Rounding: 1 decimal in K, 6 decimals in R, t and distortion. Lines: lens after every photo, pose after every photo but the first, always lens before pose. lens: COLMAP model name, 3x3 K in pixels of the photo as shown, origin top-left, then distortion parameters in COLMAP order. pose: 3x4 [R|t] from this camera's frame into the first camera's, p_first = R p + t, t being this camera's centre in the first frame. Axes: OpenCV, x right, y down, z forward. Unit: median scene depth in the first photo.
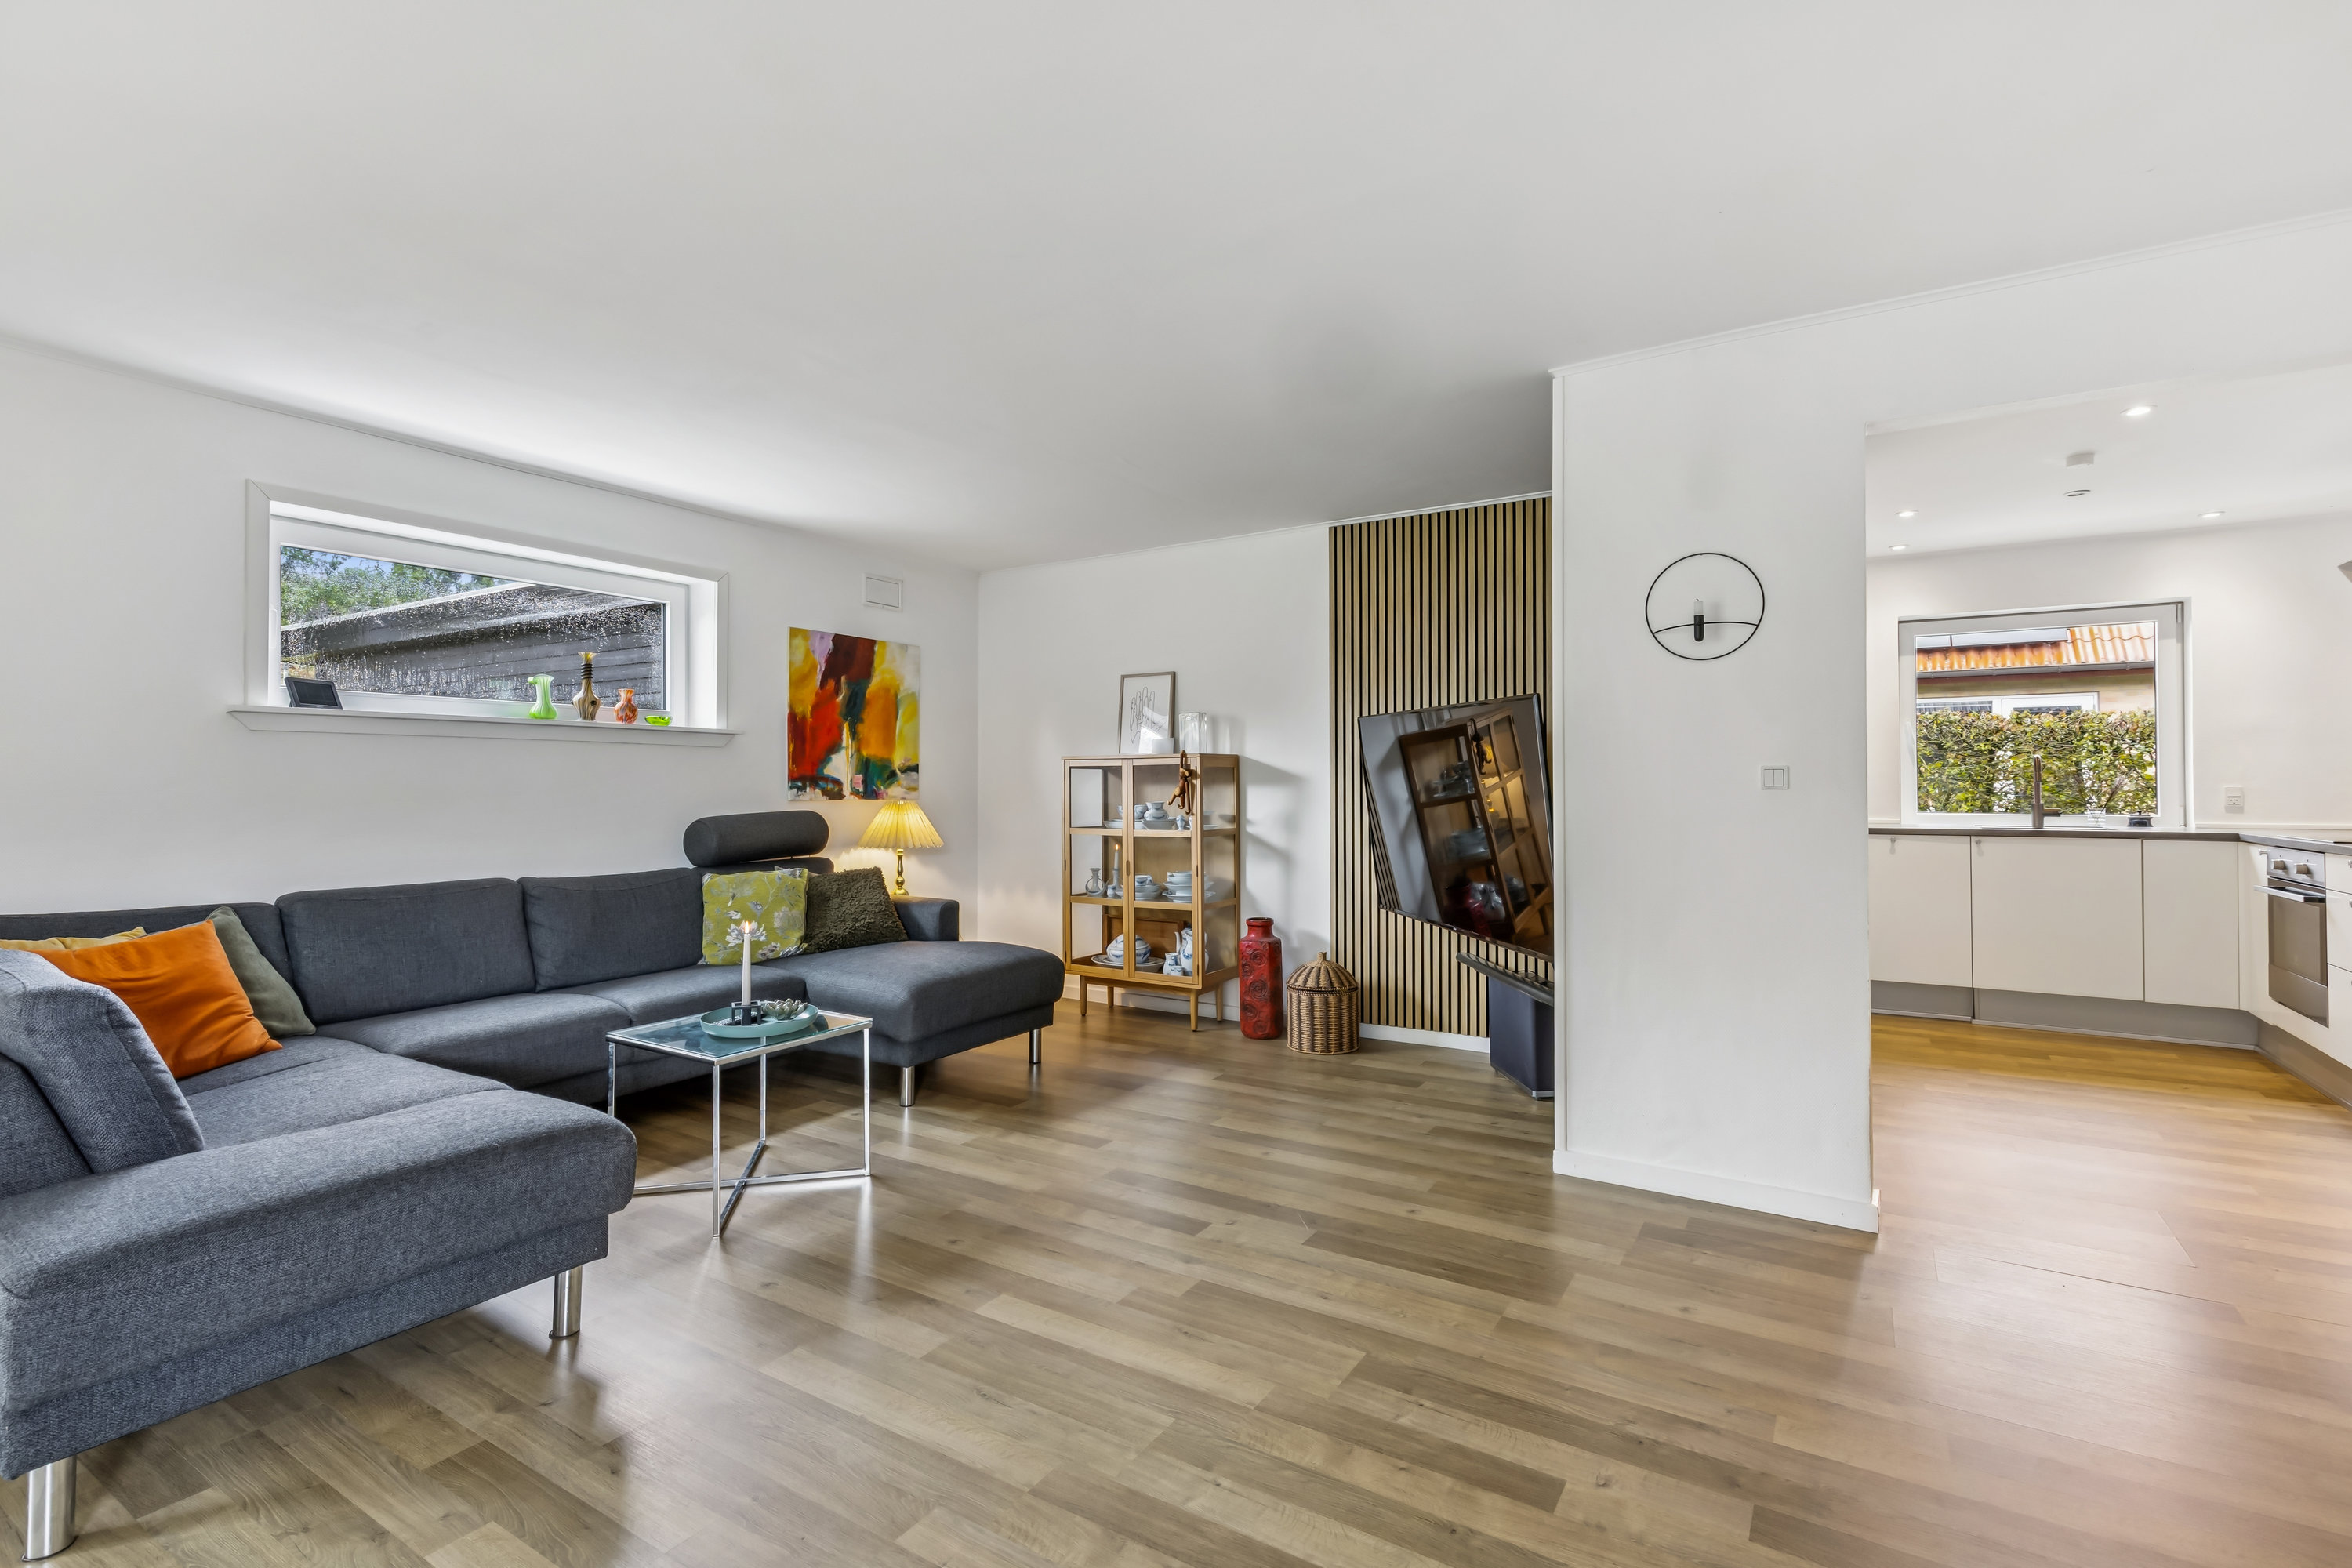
lens RADIAL K [[1073.1, 0, 1181.2], [0, 1073.1, 770.9], [0, 0, 1]] dist [0.006299, 0.001057]
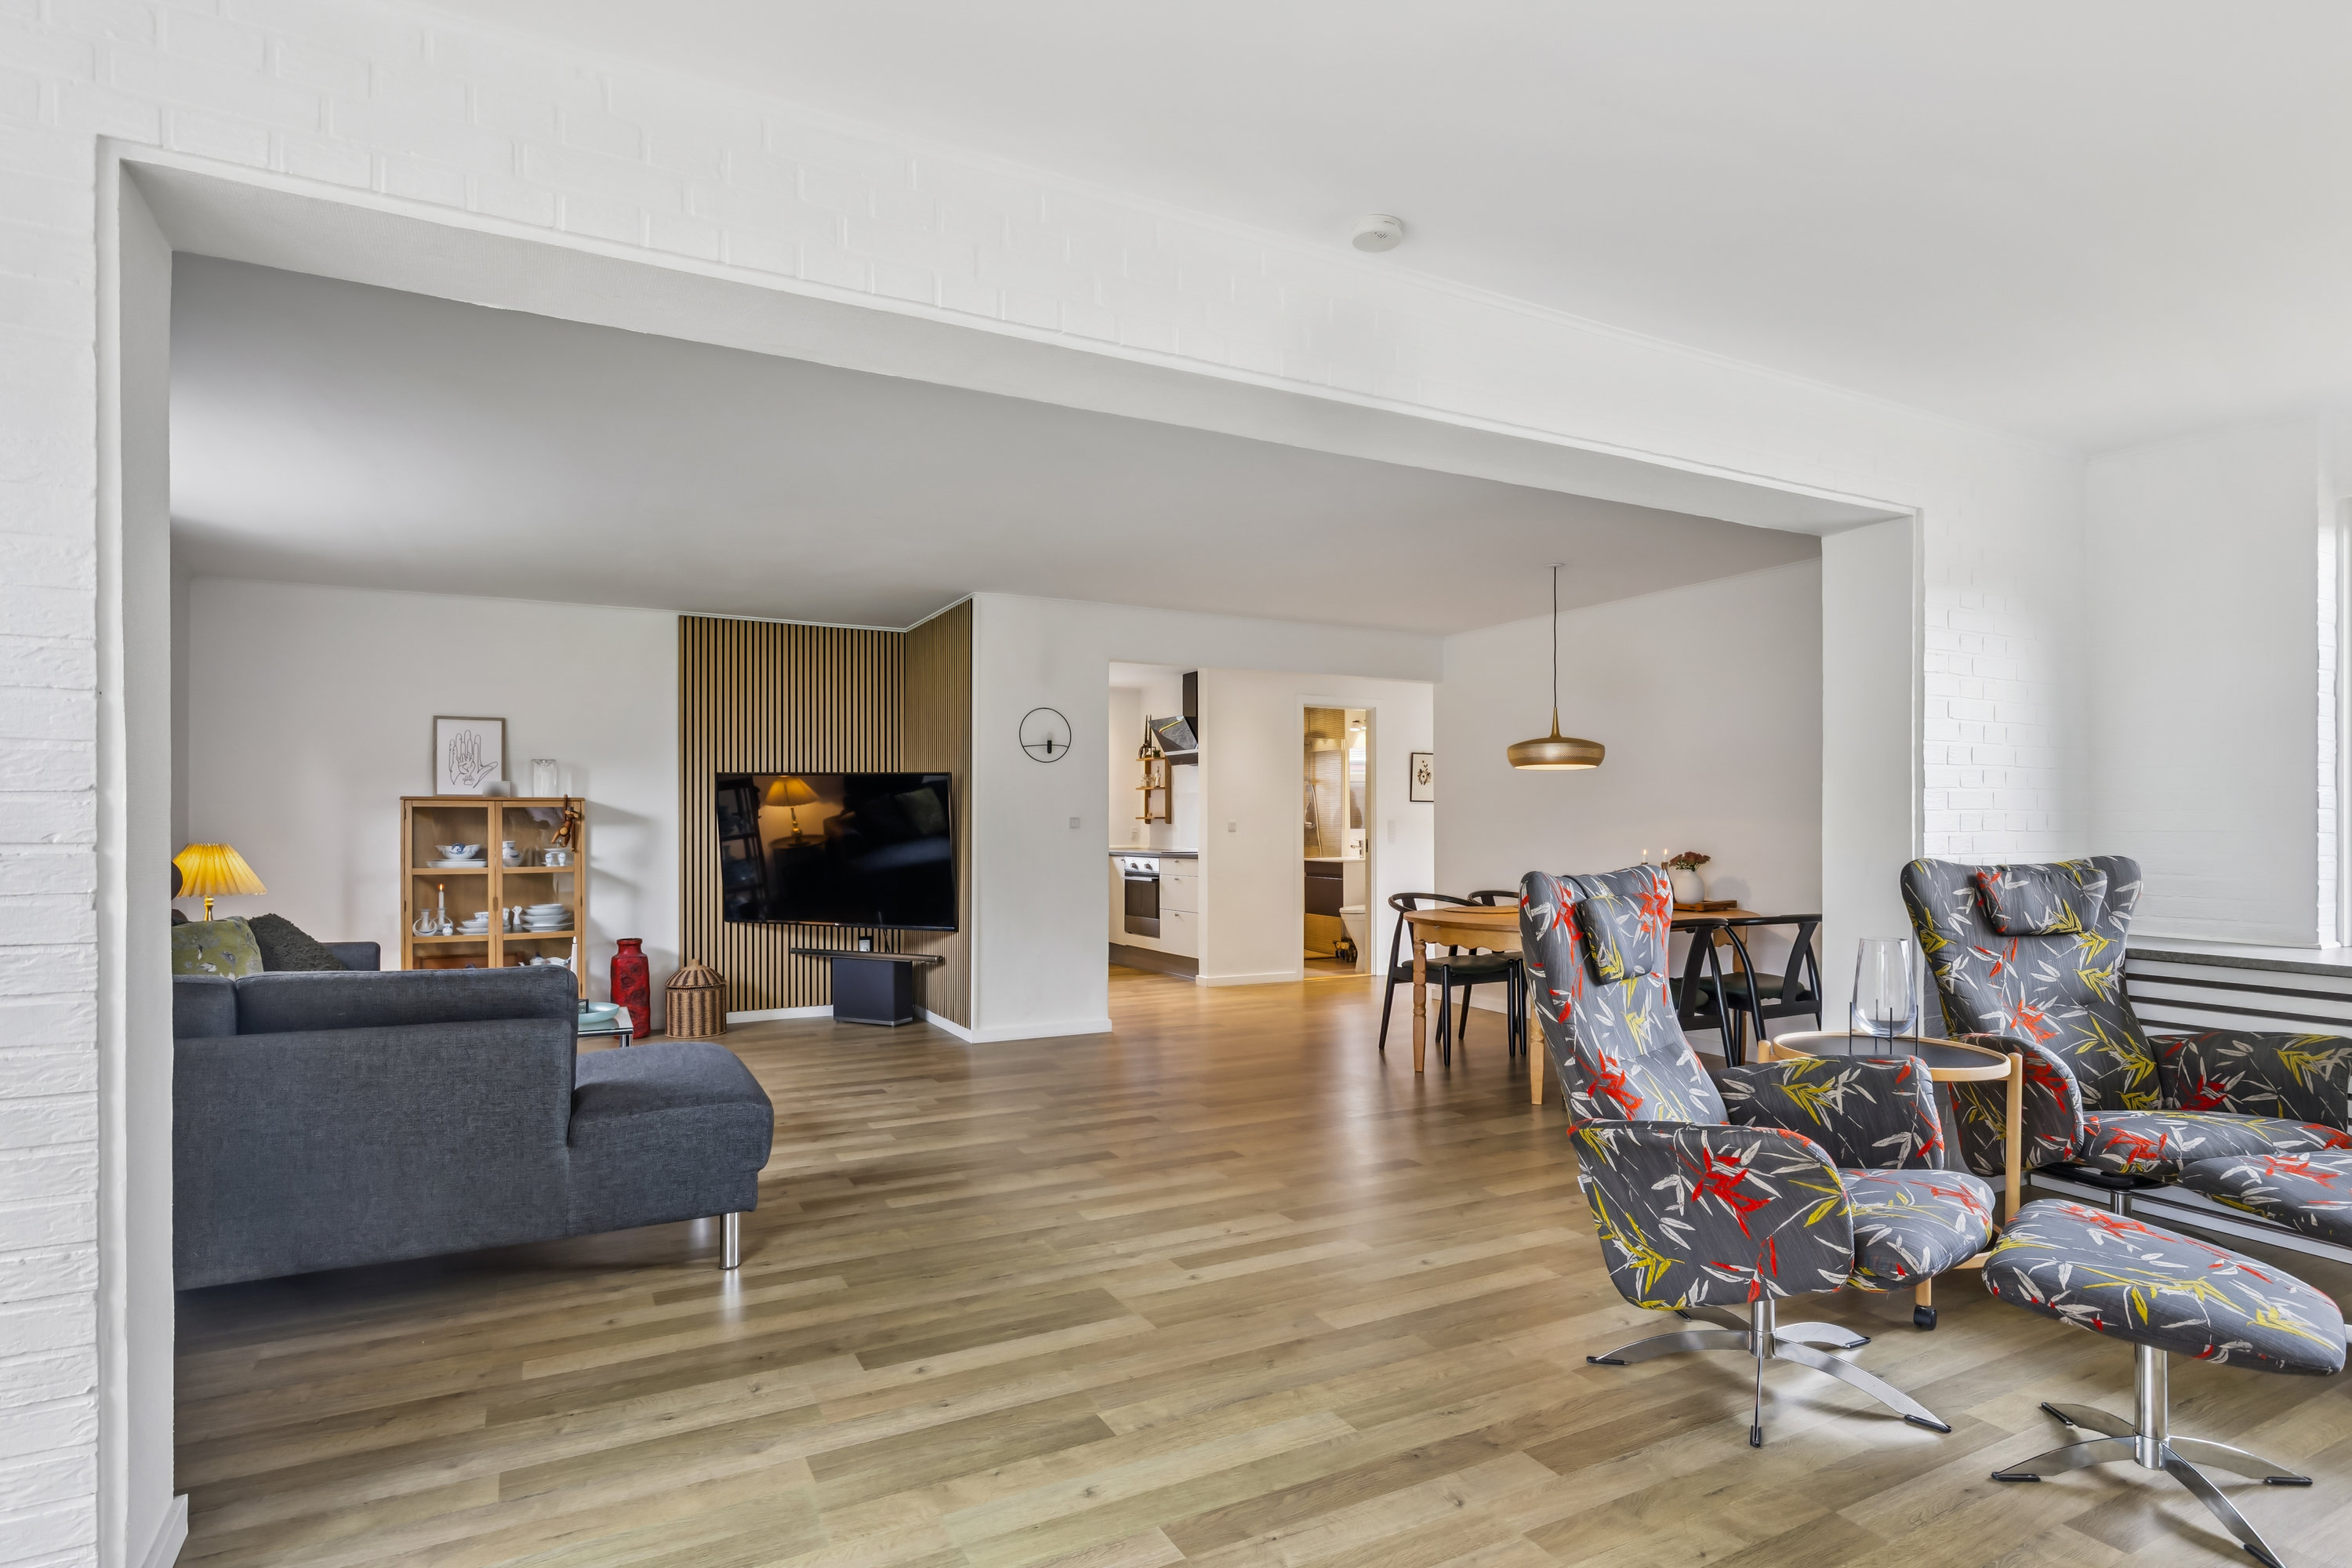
lens RADIAL K [[1209.4, 0, 1177.0], [0, 1209.4, 800.7], [0, 0, 1]] dist [0.000227, 0.000439]
pose [[0.504018, 0.019608, 0.863470, -0.932091], [-0.012010, 0.999805, -0.015693, -0.000847], [-0.863609, -0.002461, 0.504155, -0.231360]]
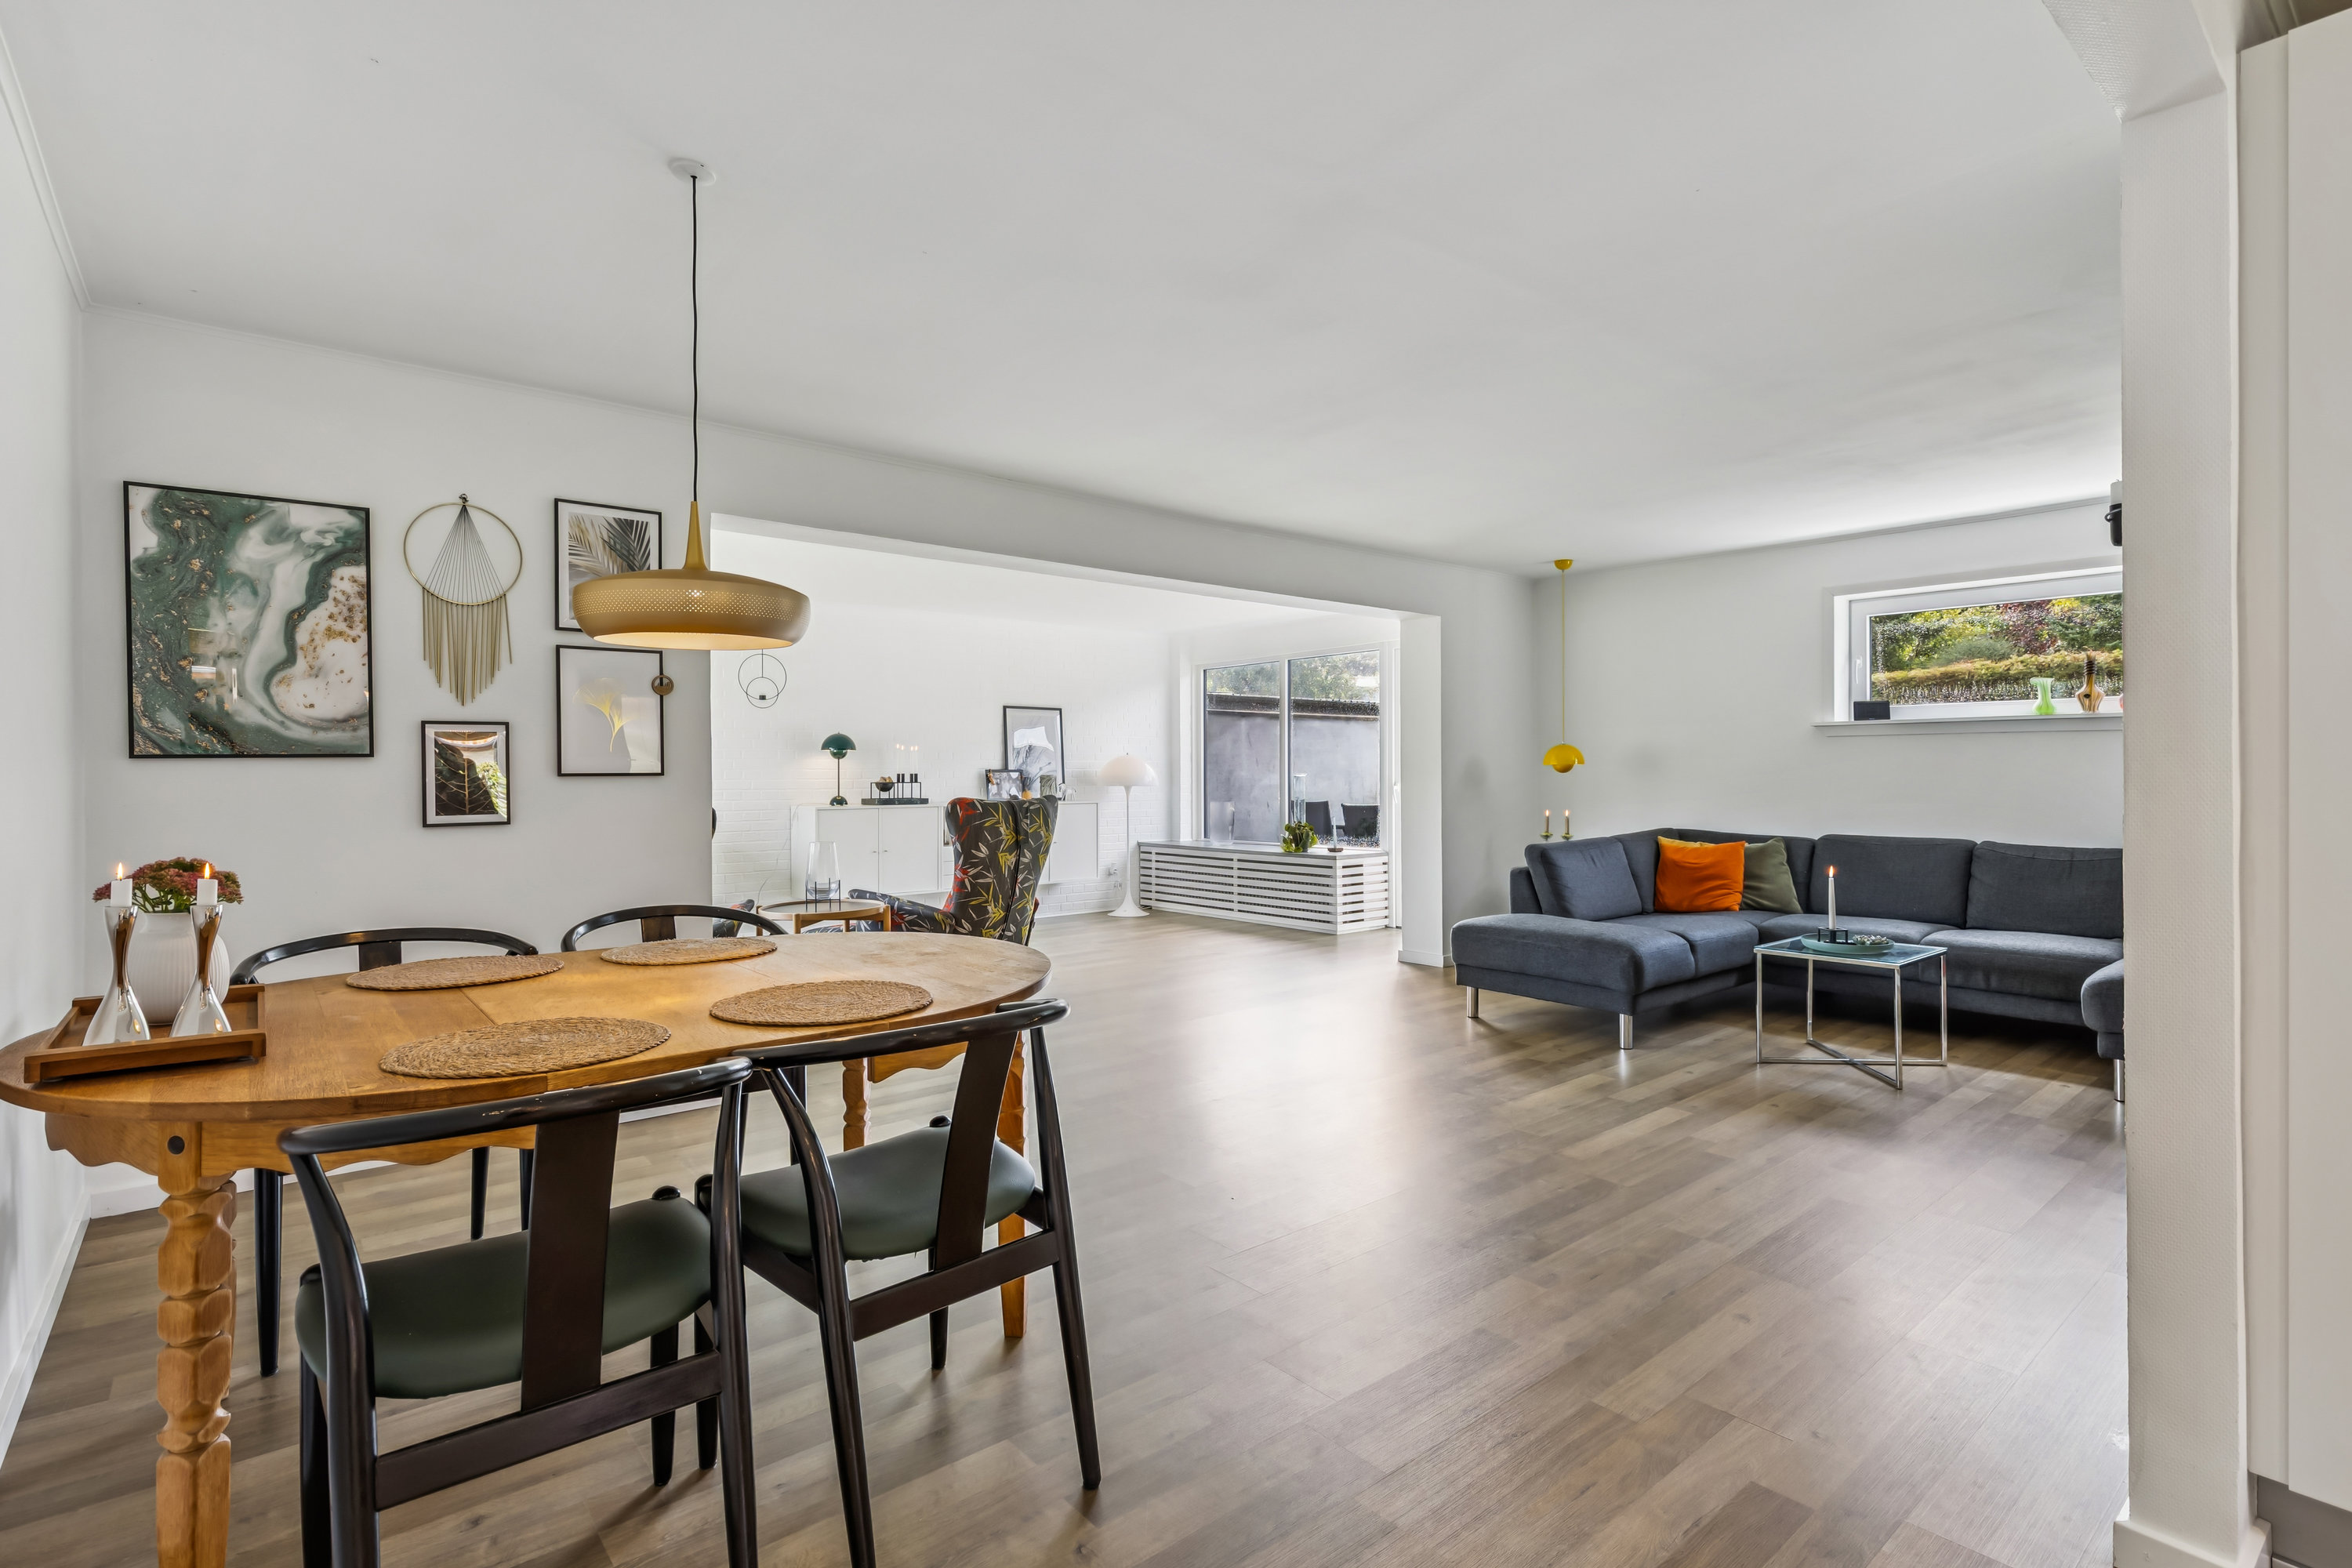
lens RADIAL K [[1101.4, 0, 1184.0], [0, 1101.4, 779.7], [0, 0, 1]] dist [0.000024, 0.000051]
pose [[-0.306236, 0.007805, -0.951924, 0.875141], [0.014662, 0.999886, 0.003481, 0.006710], [0.951843, -0.012891, -0.306316, 0.470284]]
